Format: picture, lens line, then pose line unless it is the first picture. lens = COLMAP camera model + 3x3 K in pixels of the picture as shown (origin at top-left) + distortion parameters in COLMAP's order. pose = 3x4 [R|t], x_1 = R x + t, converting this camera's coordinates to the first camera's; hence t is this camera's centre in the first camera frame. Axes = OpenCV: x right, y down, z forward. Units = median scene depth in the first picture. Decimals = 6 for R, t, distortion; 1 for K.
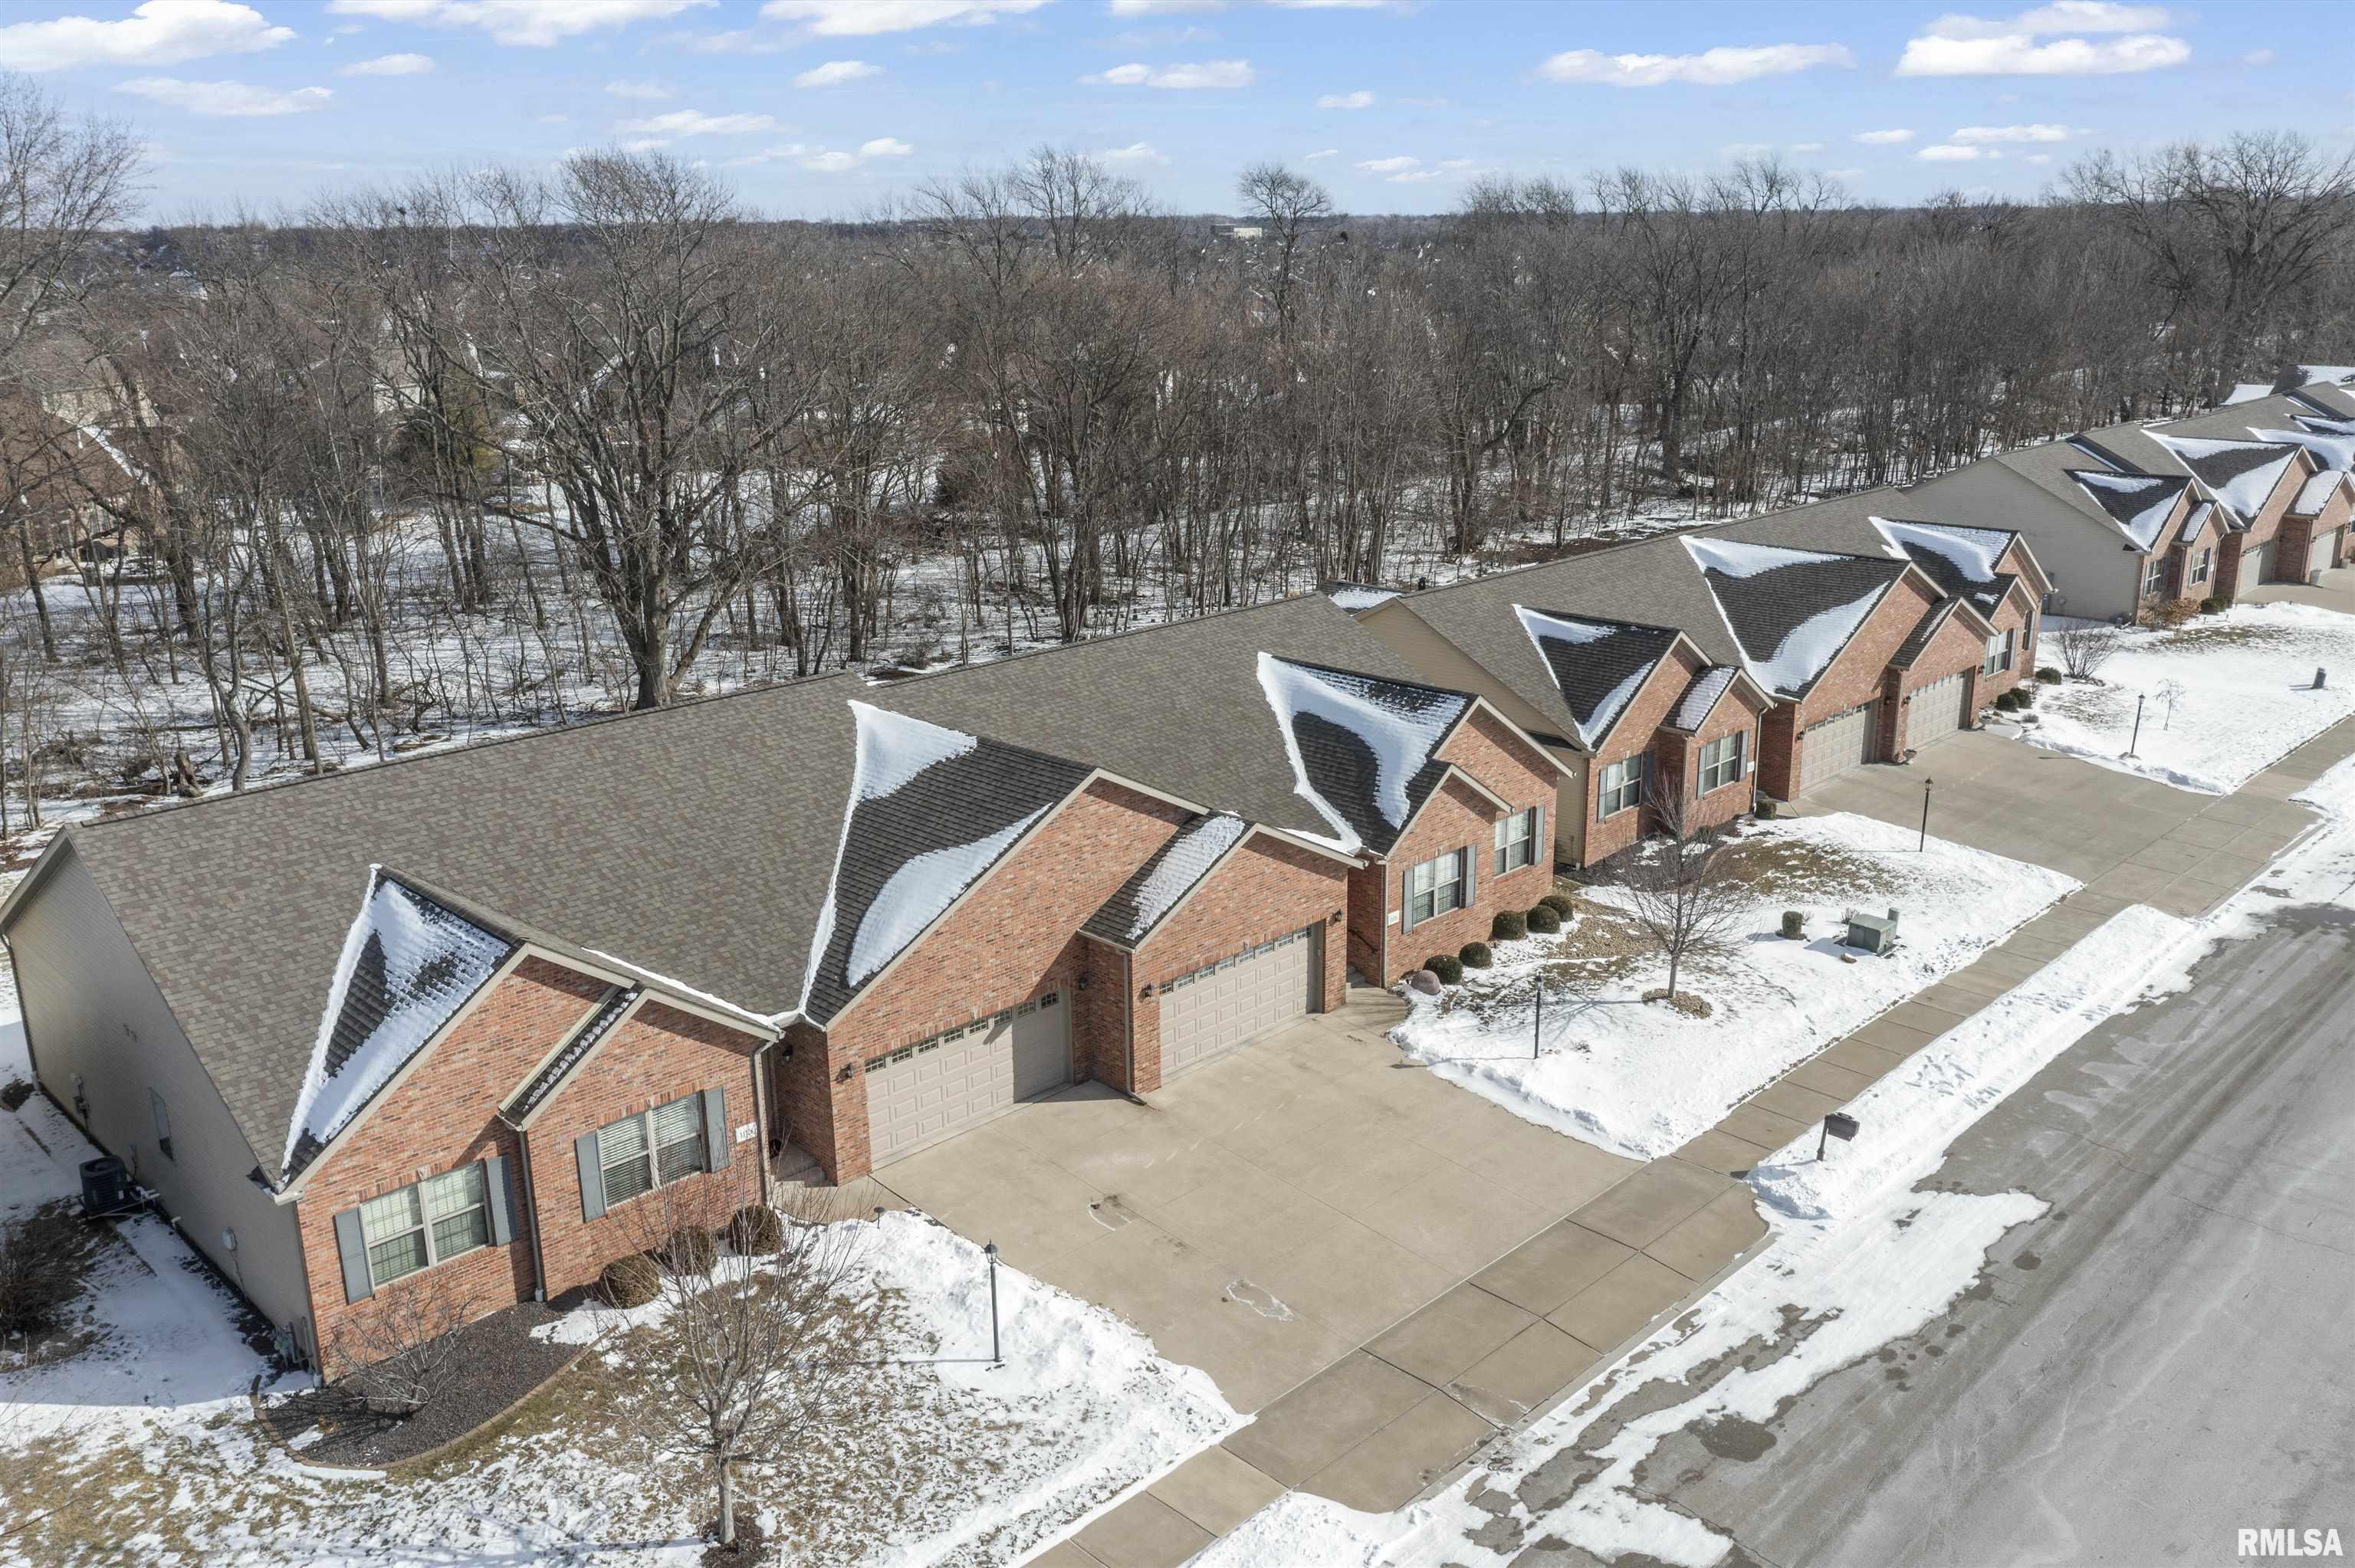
lens RADIAL K [[1885.5, 0, 1183.3], [0, 1885.5, 781.2], [0, 0, 1]] dist [-0.015677, 0.015169]
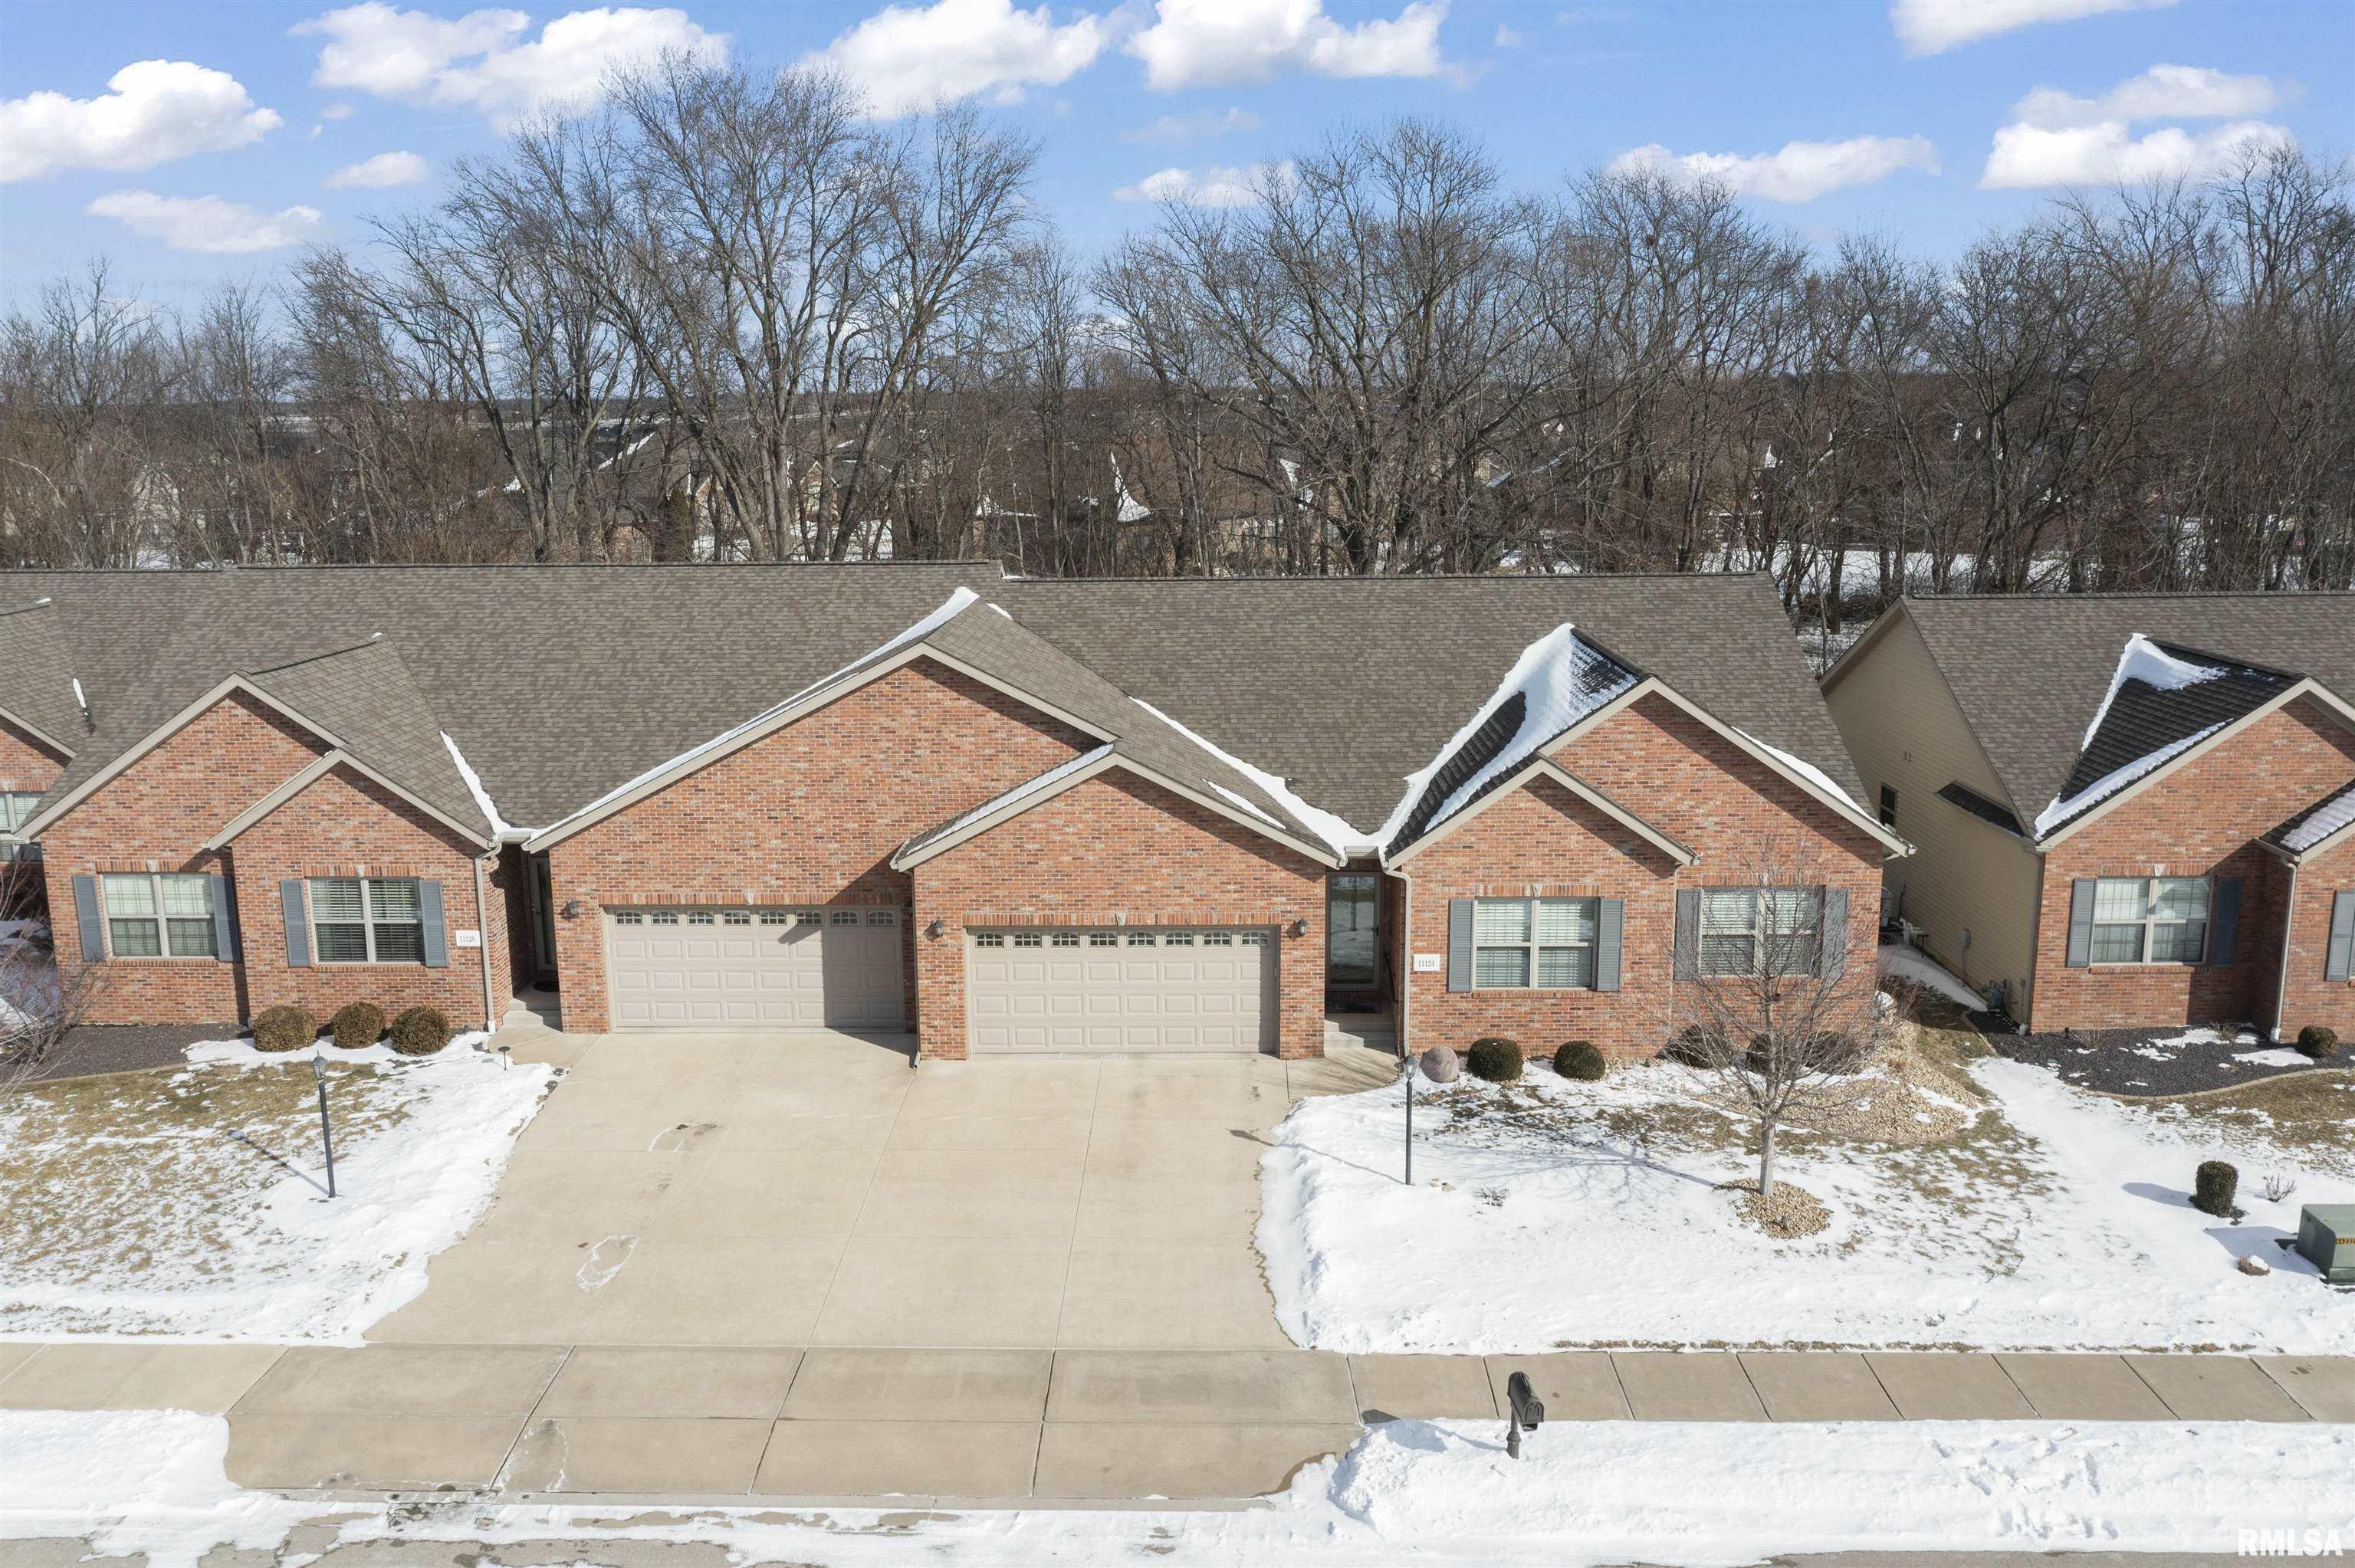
lens RADIAL K [[1885.5, 0, 1176.7], [0, 1885.5, 774.0], [0, 0, 1]] dist [-0.015677, 0.015169]
pose [[0.688023, 0.146975, -0.710650, 0.591500], [-0.201642, 0.979432, 0.007343, 0.019508], [0.697112, 0.138245, 0.703508, 0.477040]]
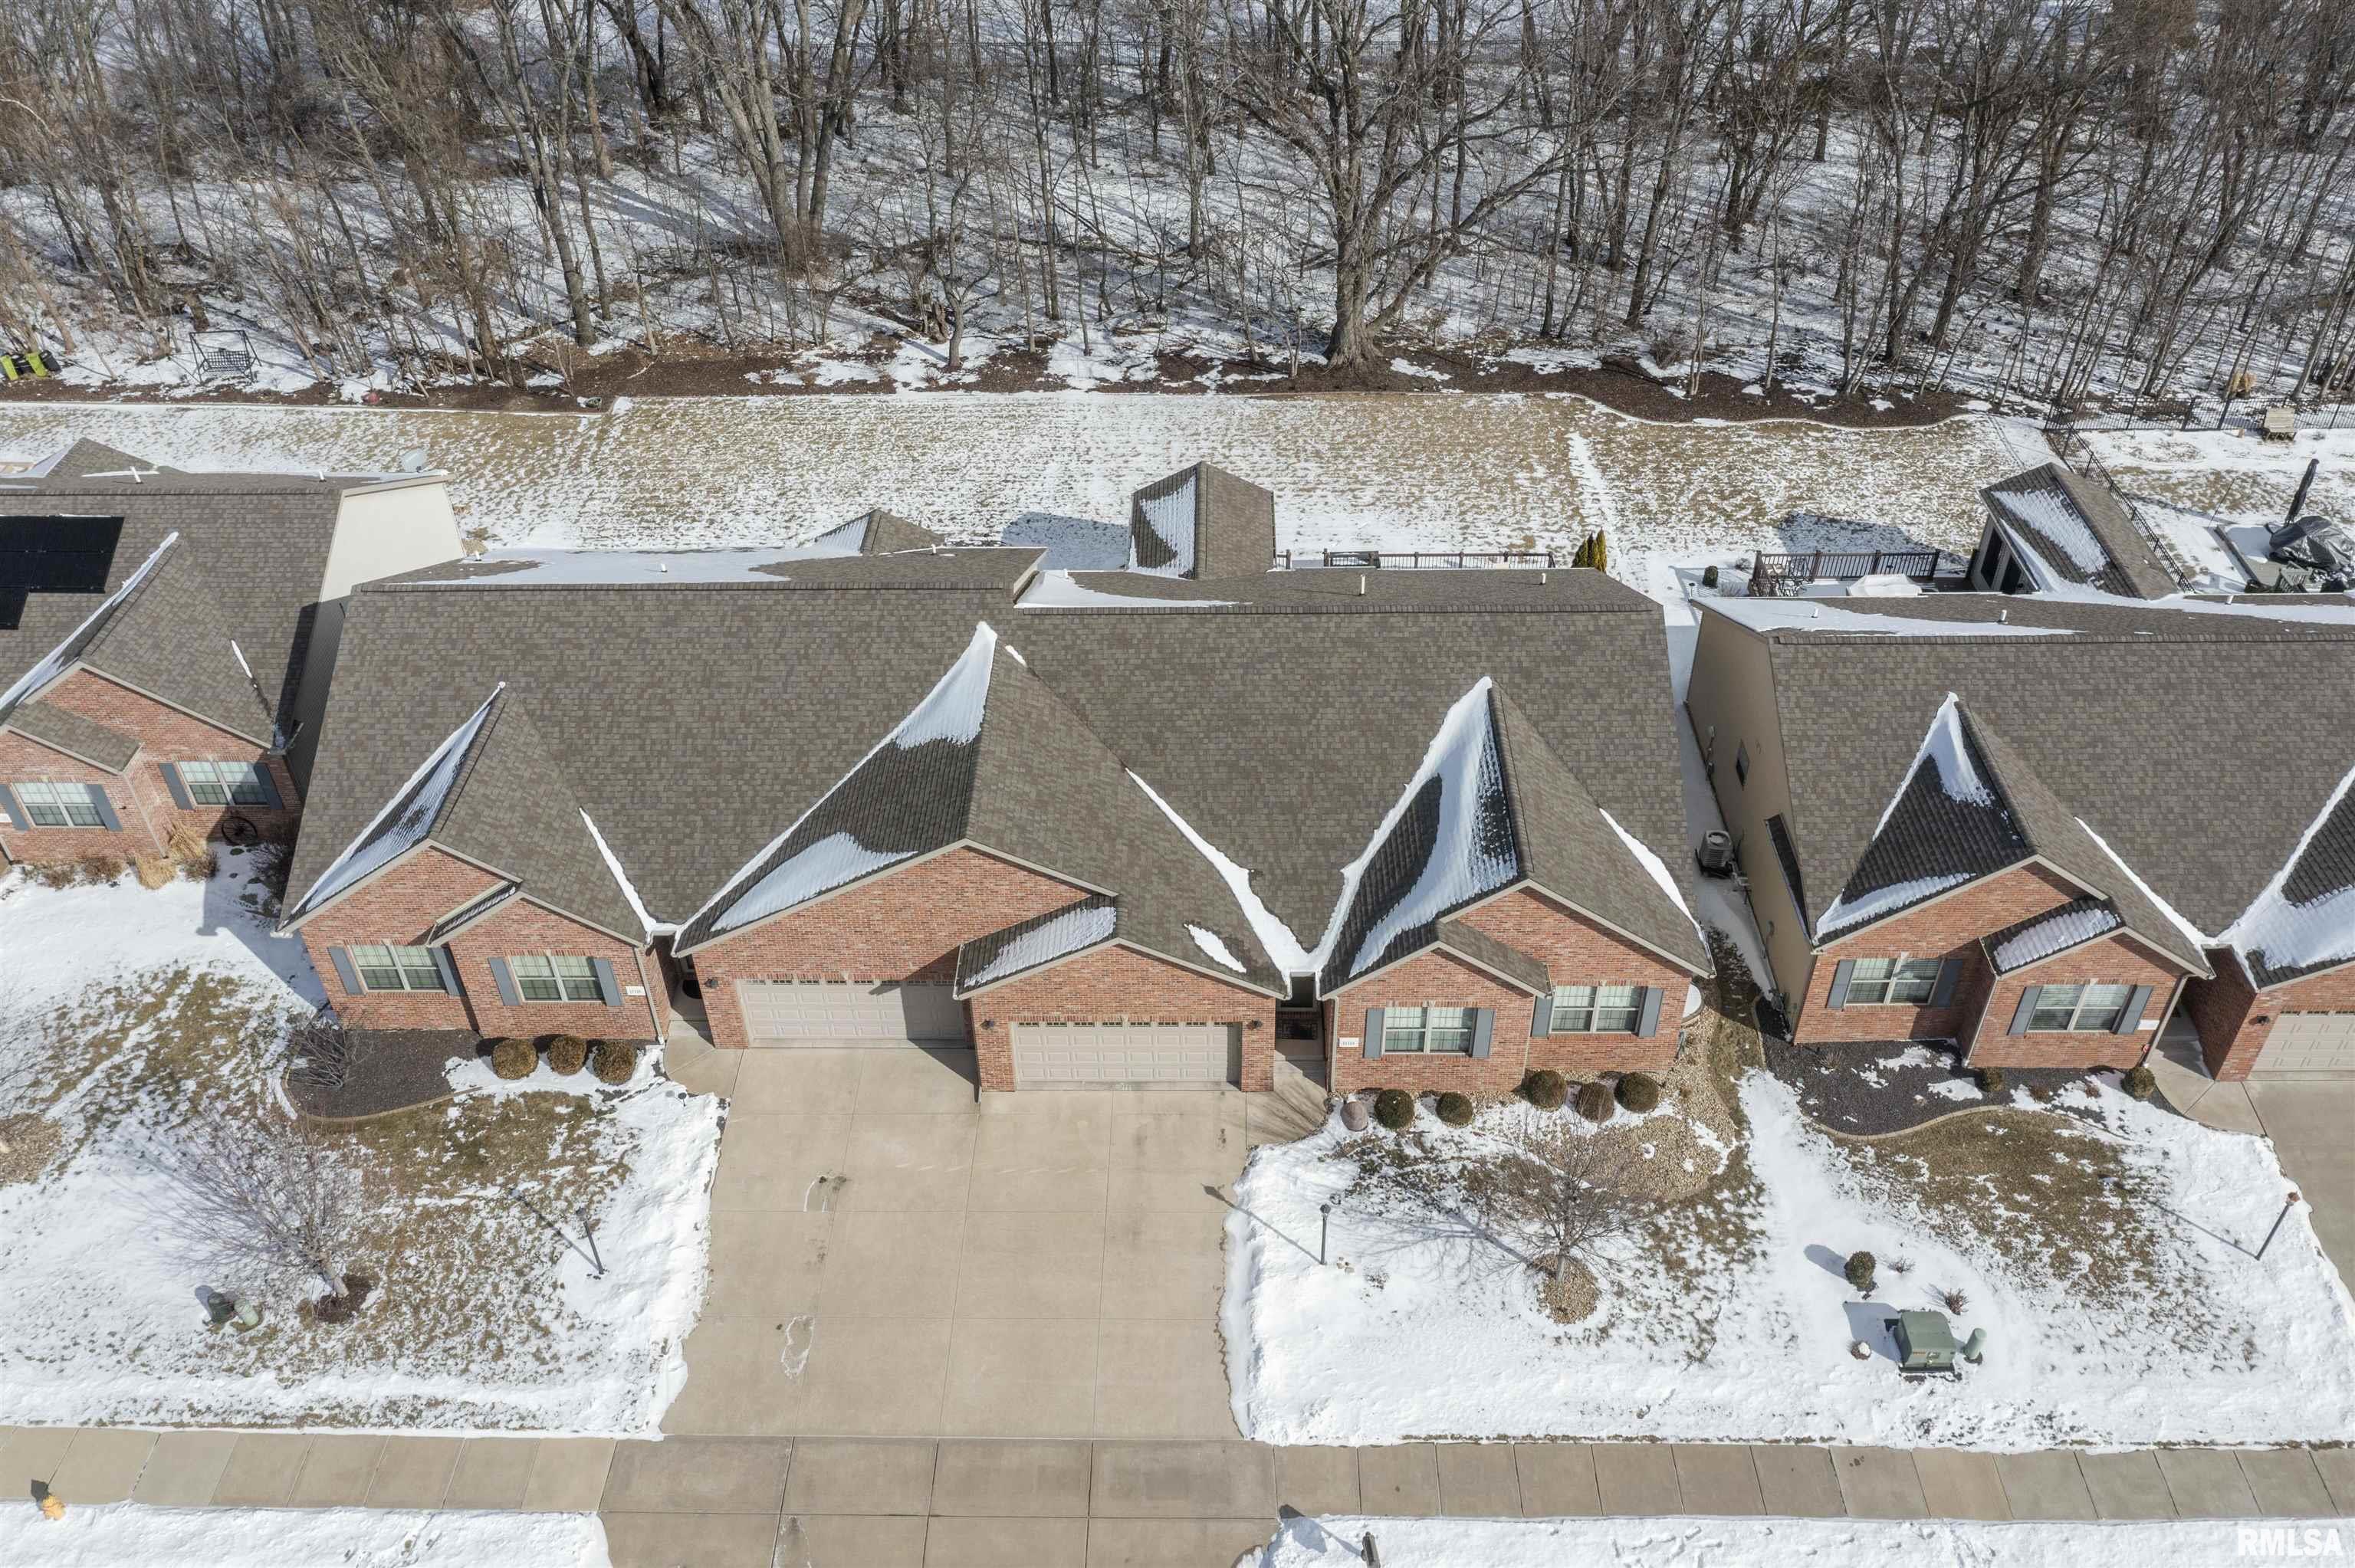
lens RADIAL K [[1885.5, 0, 1175.9], [0, 1885.5, 779.0], [0, 0, 1]] dist [-0.015677, 0.015169]
pose [[0.692049, 0.458562, -0.557484, 0.579073], [-0.192951, 0.861711, 0.469280, -0.526293], [0.695584, -0.217198, 0.684827, 0.342501]]
